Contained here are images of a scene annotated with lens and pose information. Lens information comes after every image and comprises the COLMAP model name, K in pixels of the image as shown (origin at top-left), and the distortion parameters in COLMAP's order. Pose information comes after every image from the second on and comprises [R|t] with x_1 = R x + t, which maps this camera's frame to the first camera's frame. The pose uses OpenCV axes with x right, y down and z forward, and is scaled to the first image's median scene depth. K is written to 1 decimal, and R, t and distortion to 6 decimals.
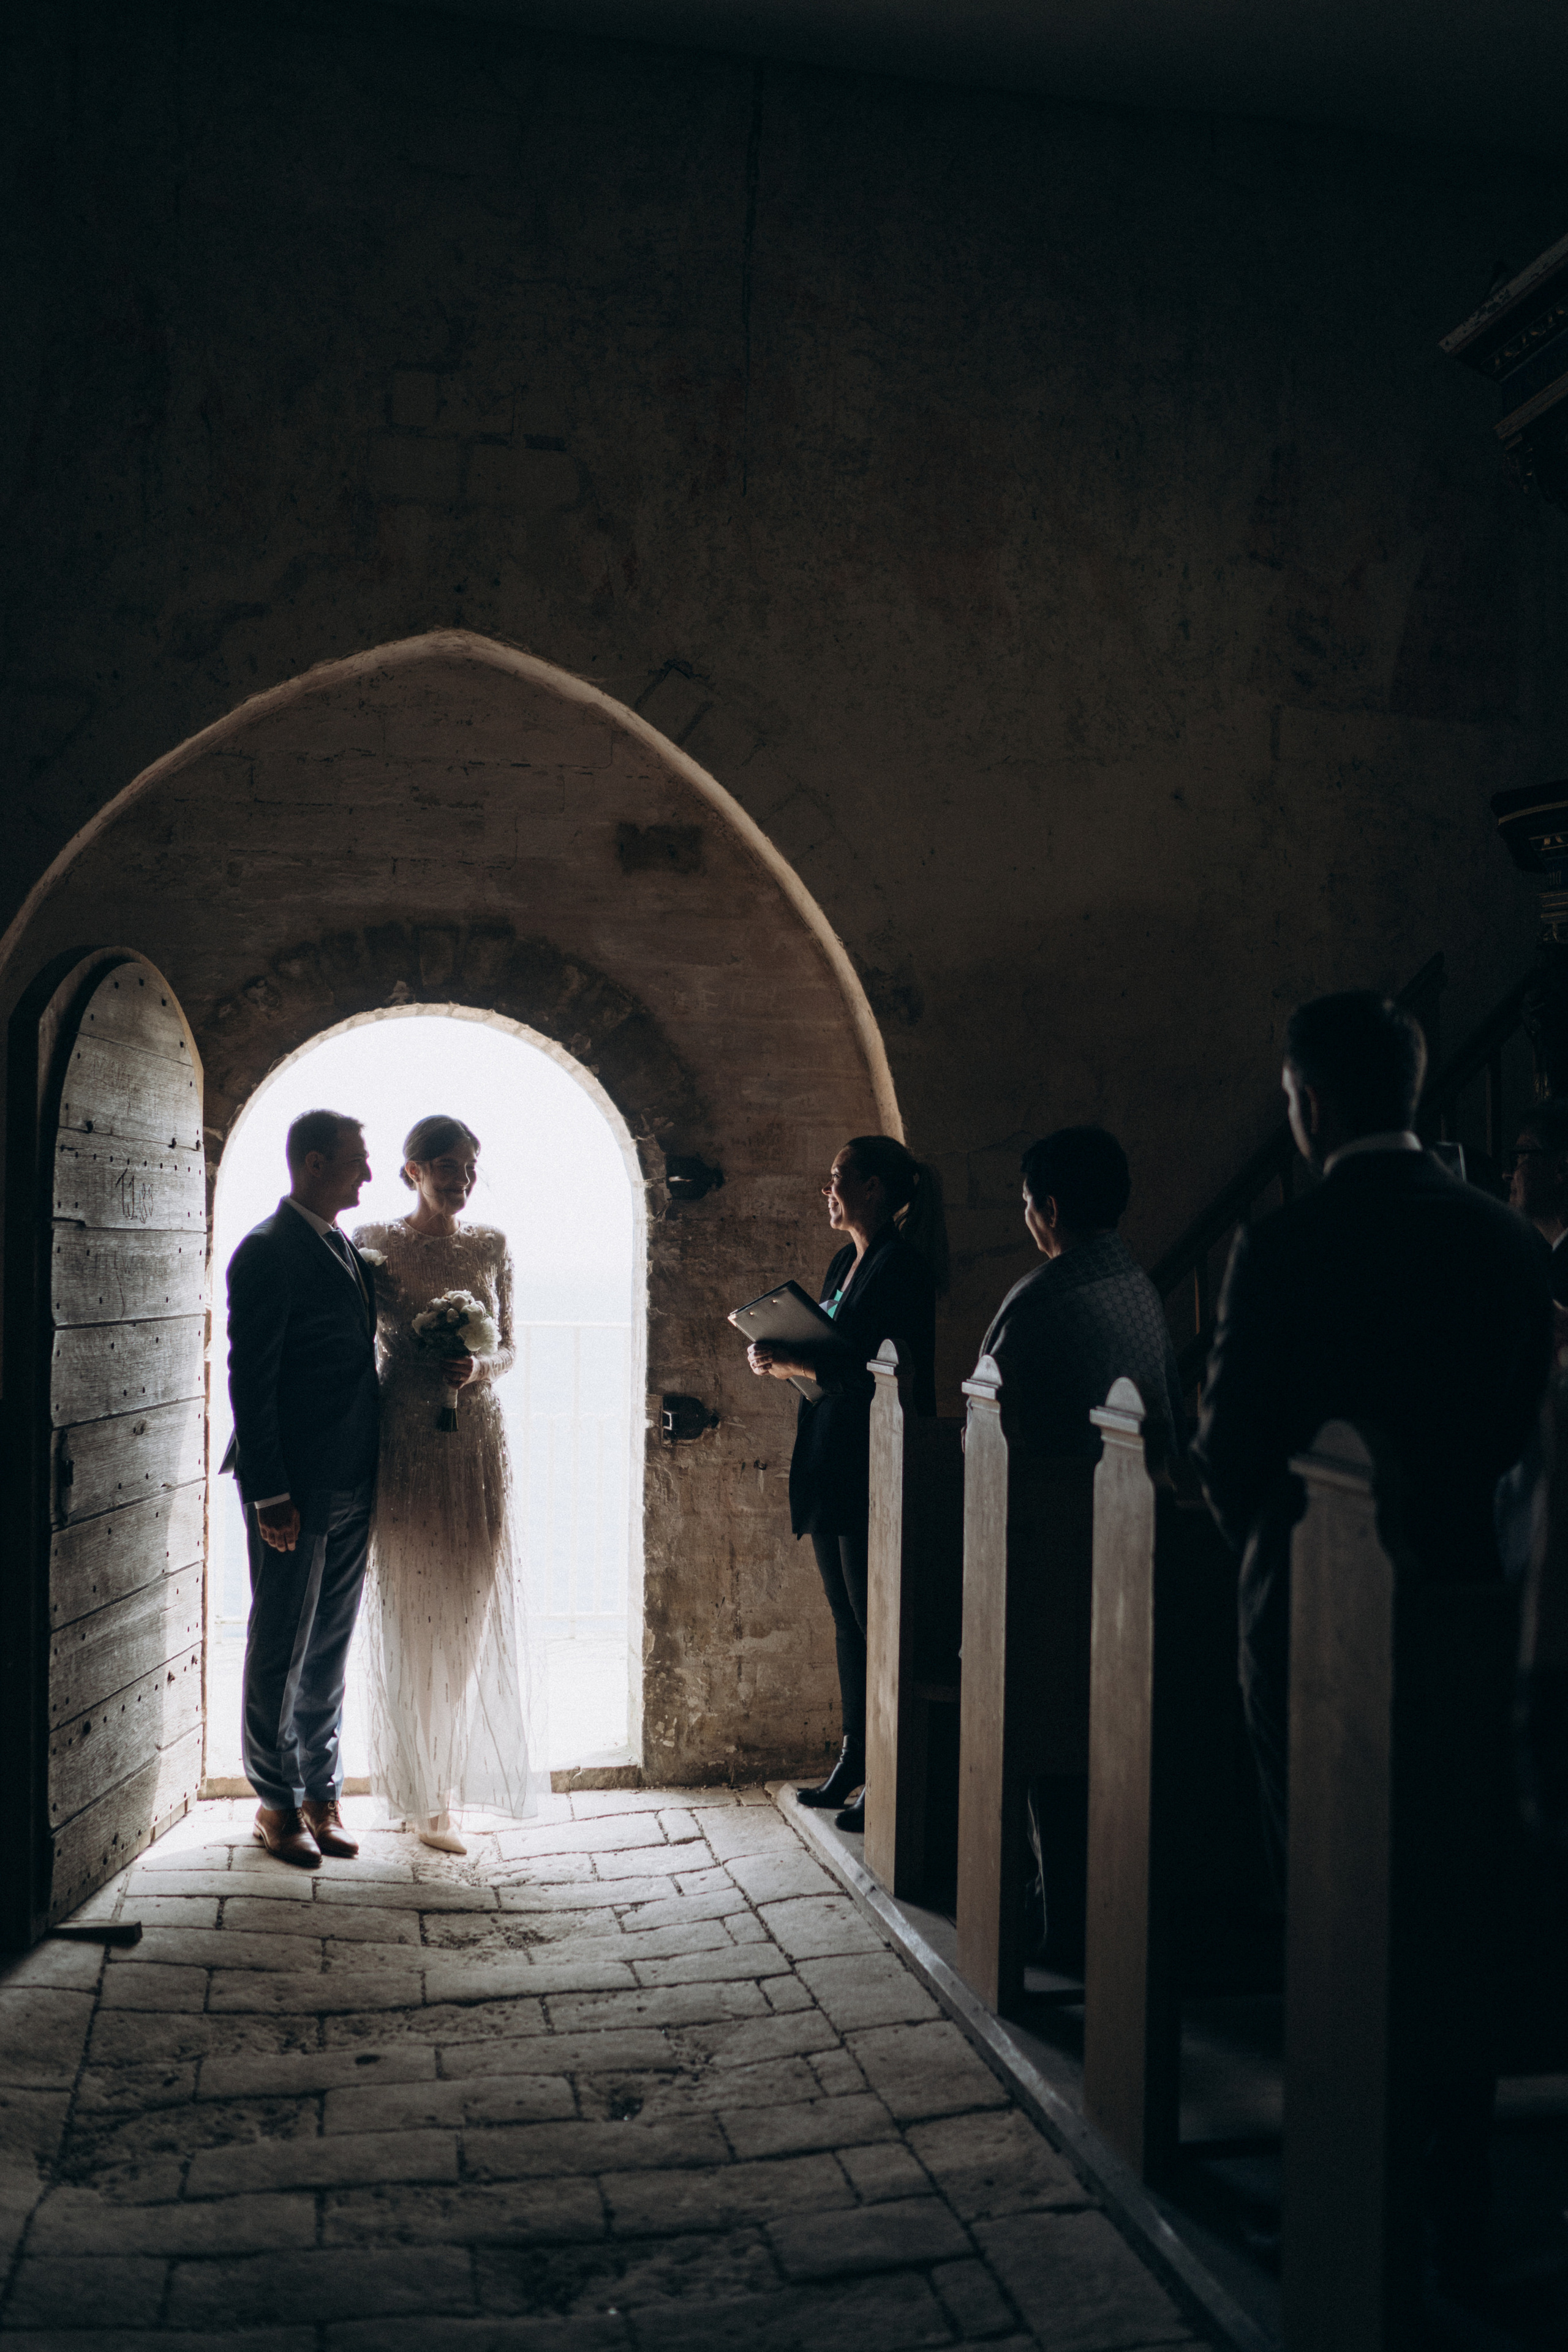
lens RADIAL K [[2627.9, 0, 832.9], [0, 2627.9, 1169.9], [0, 0, 1]] dist [-0.193432, 0.445855]
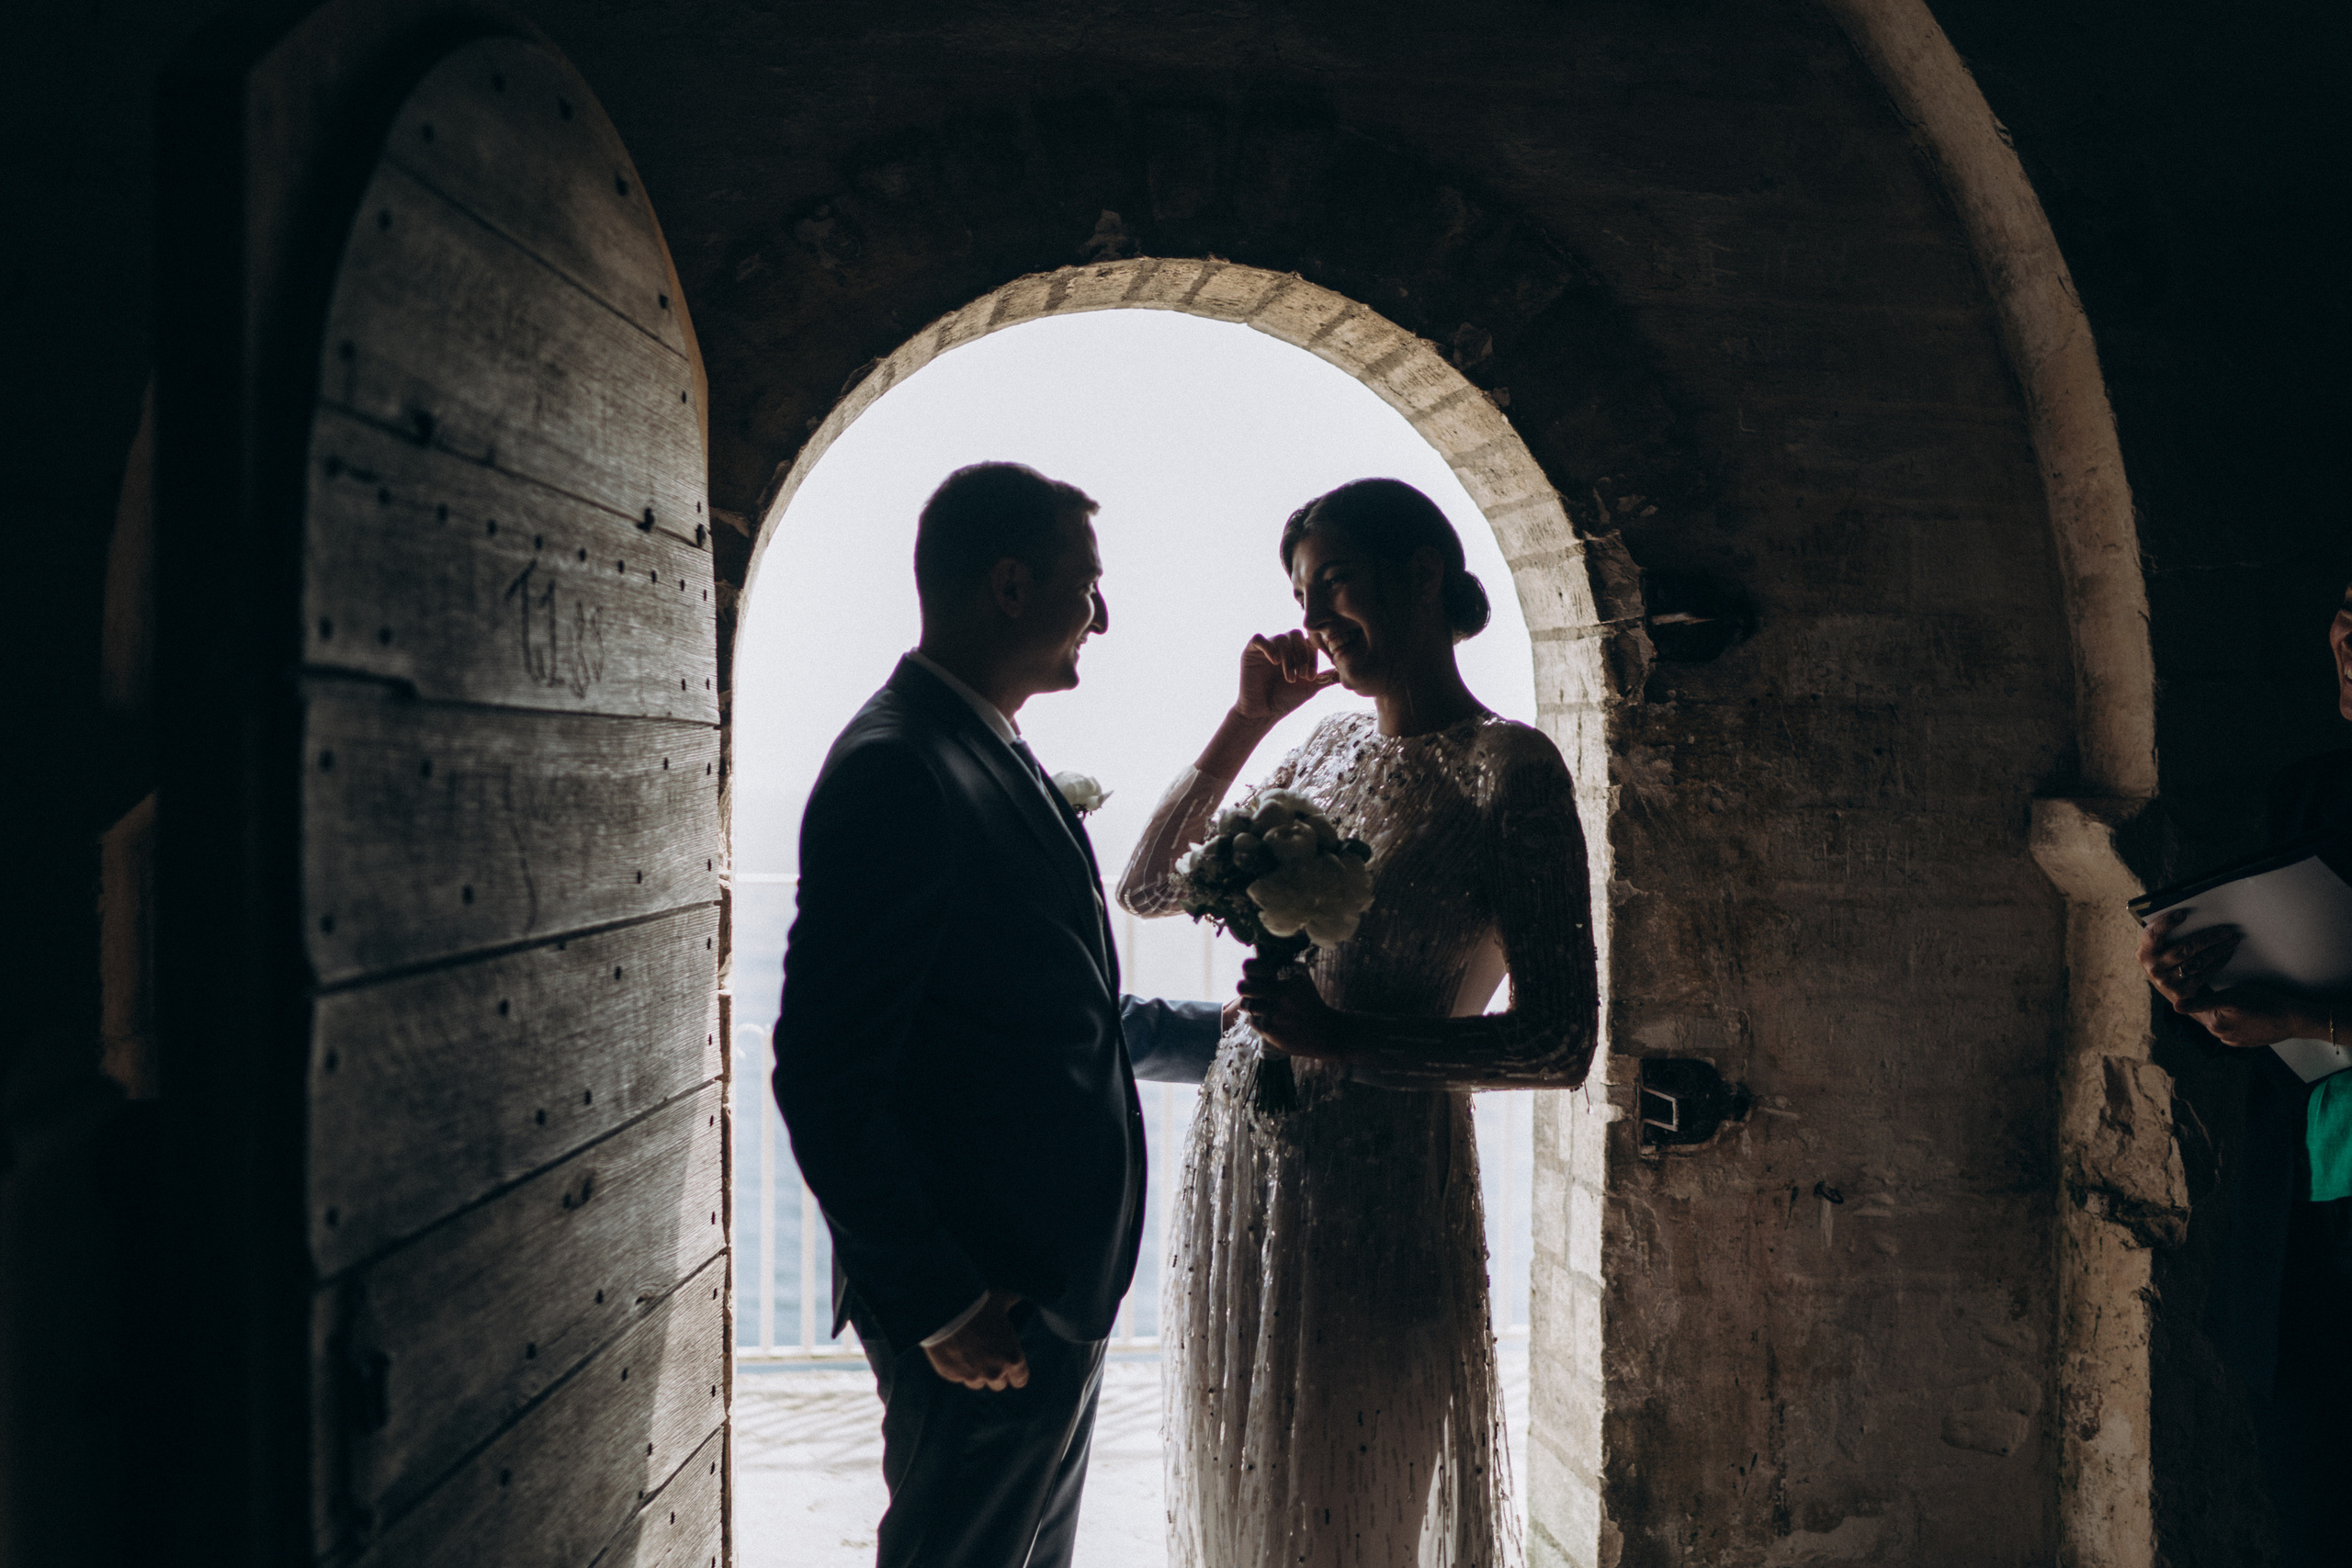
lens RADIAL K [[2939.2, 0, 1295.0], [0, 2939.2, 942.7], [0, 0, 1]] dist [-0.095143, 0.043413]
pose [[0.999615, 0.001608, -0.027702, -0.117455], [0.000871, 0.996011, 0.089228, 0.015159], [0.027735, -0.089218, 0.995626, 0.454679]]
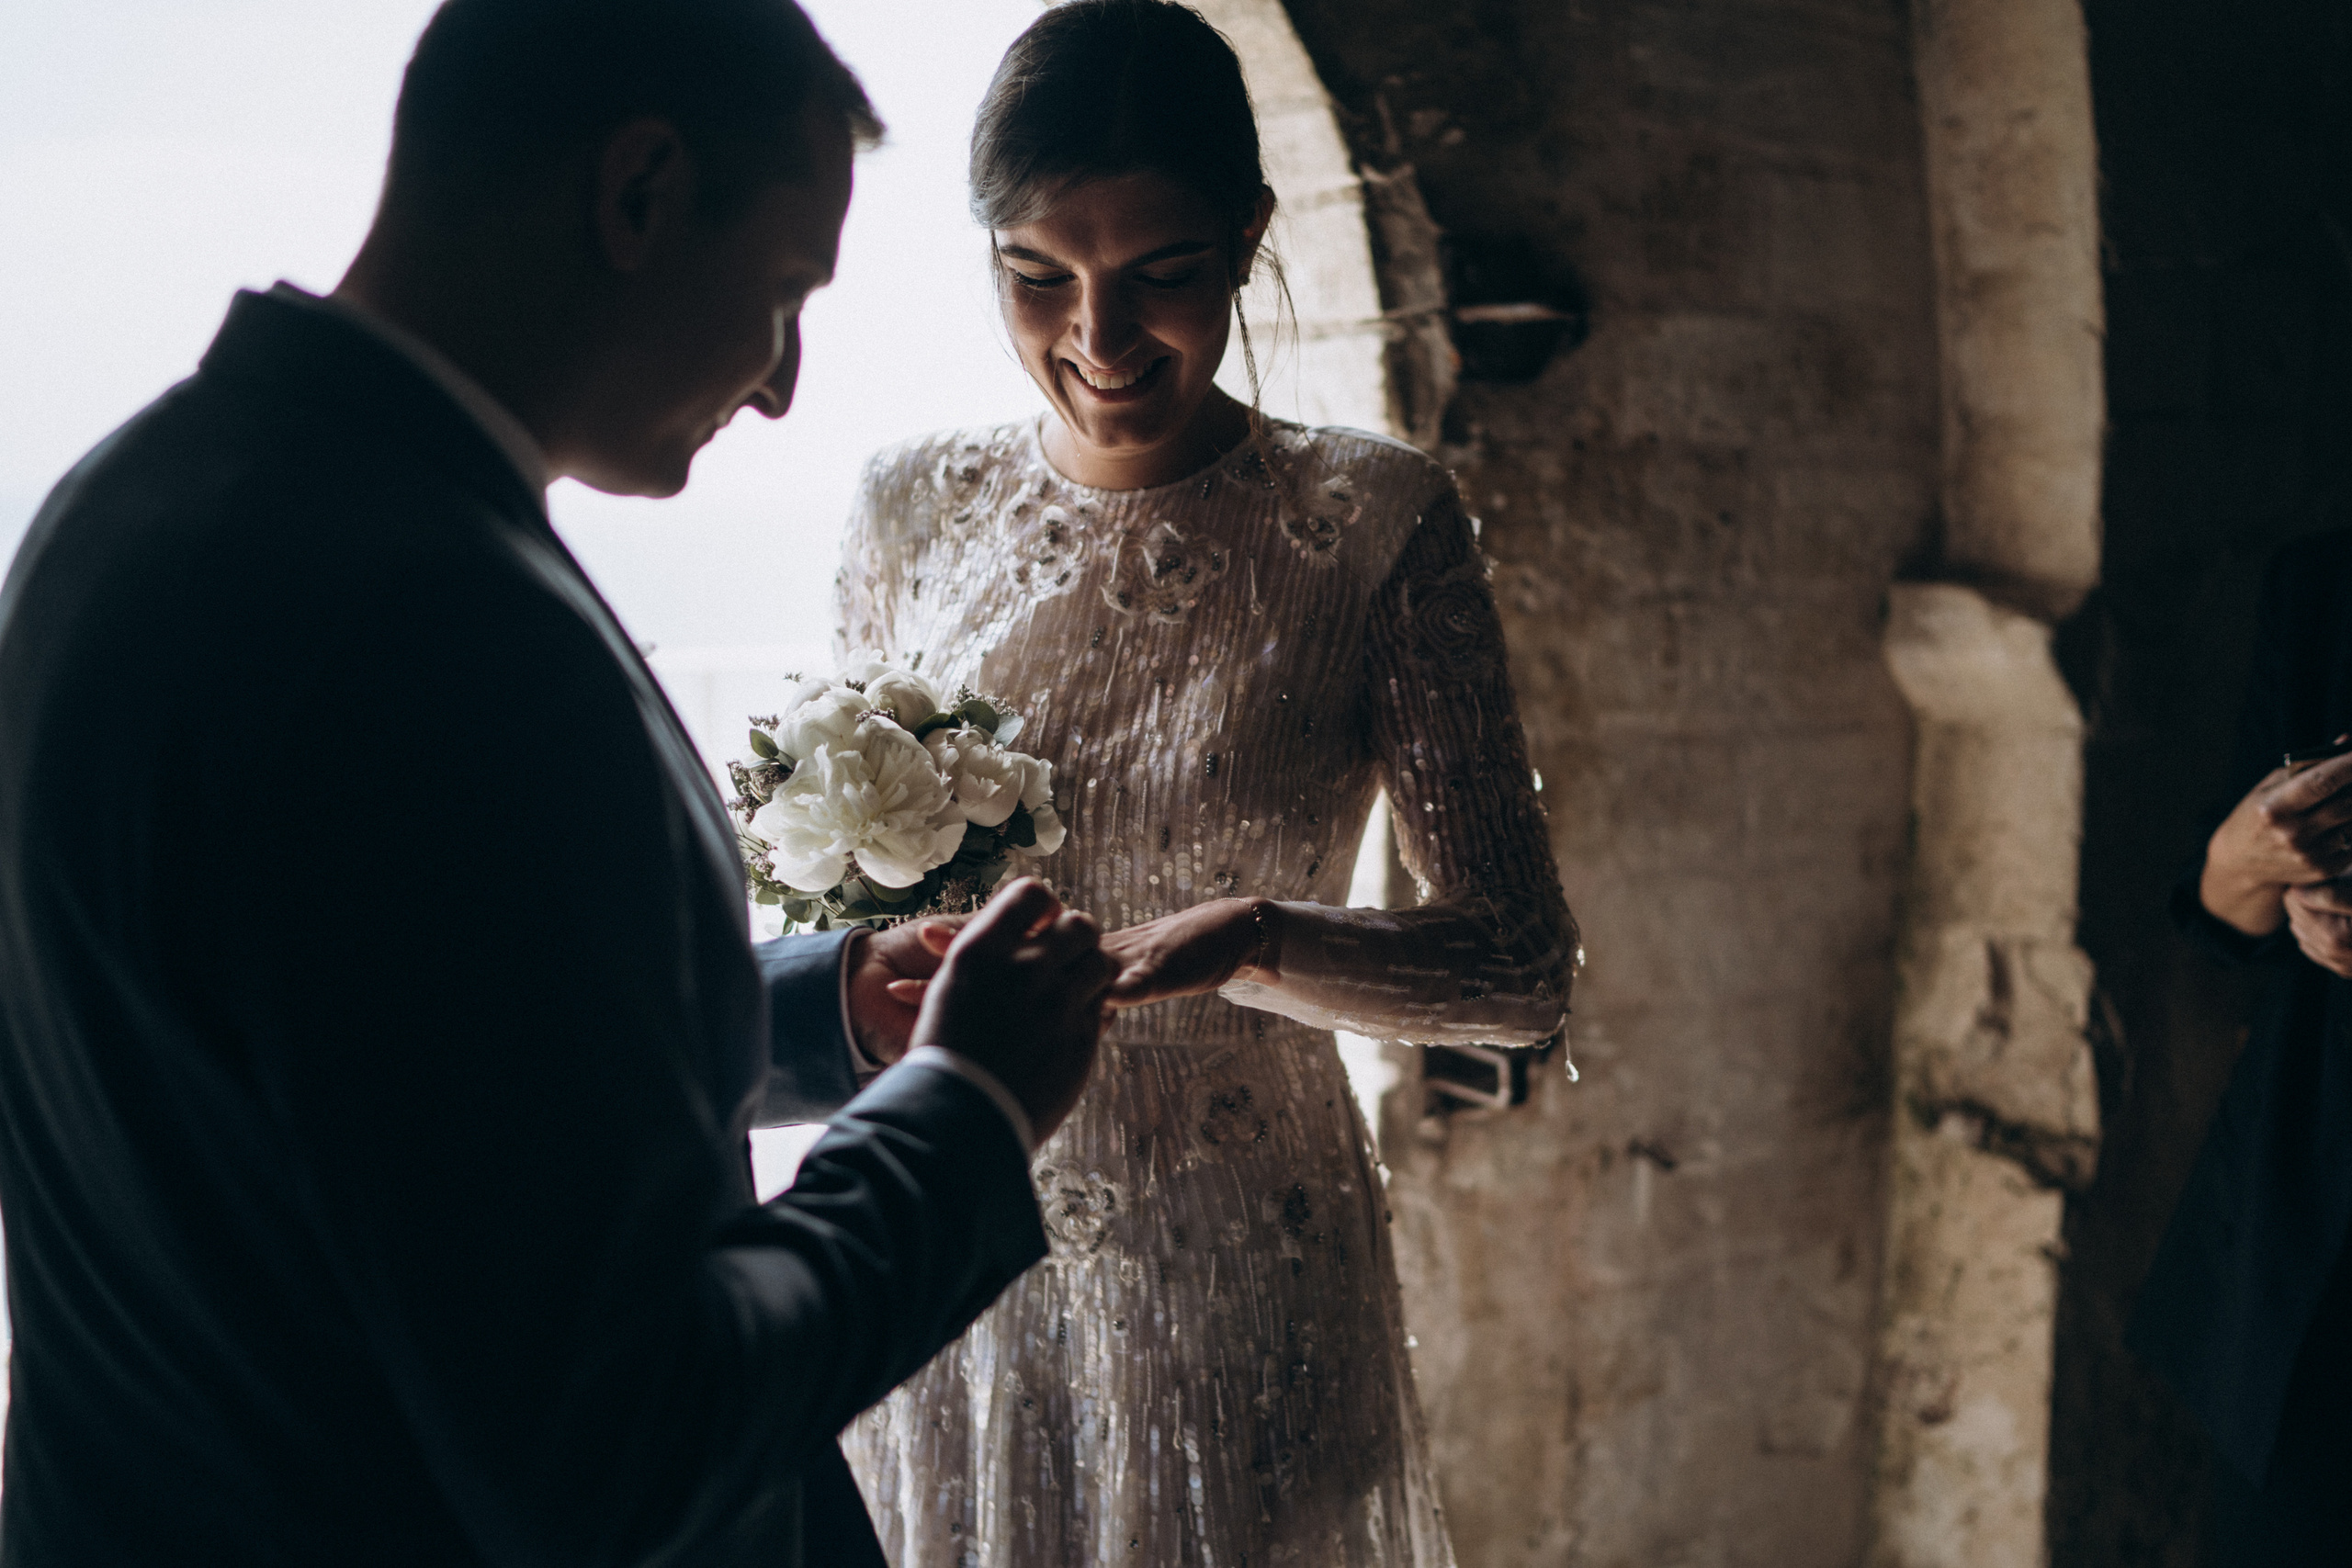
lens RADIAL K [[2513.6, 0, 1395.4], [0, 2513.6, 923.1], [0, 0, 1]] dist [-0.066670, 0.017647]
pose [[0.924900, -0.060346, 0.375390, -0.191923], [-0.016821, 0.979863, 0.198961, 0.016041], [-0.379837, -0.190333, 0.905261, 0.739769]]
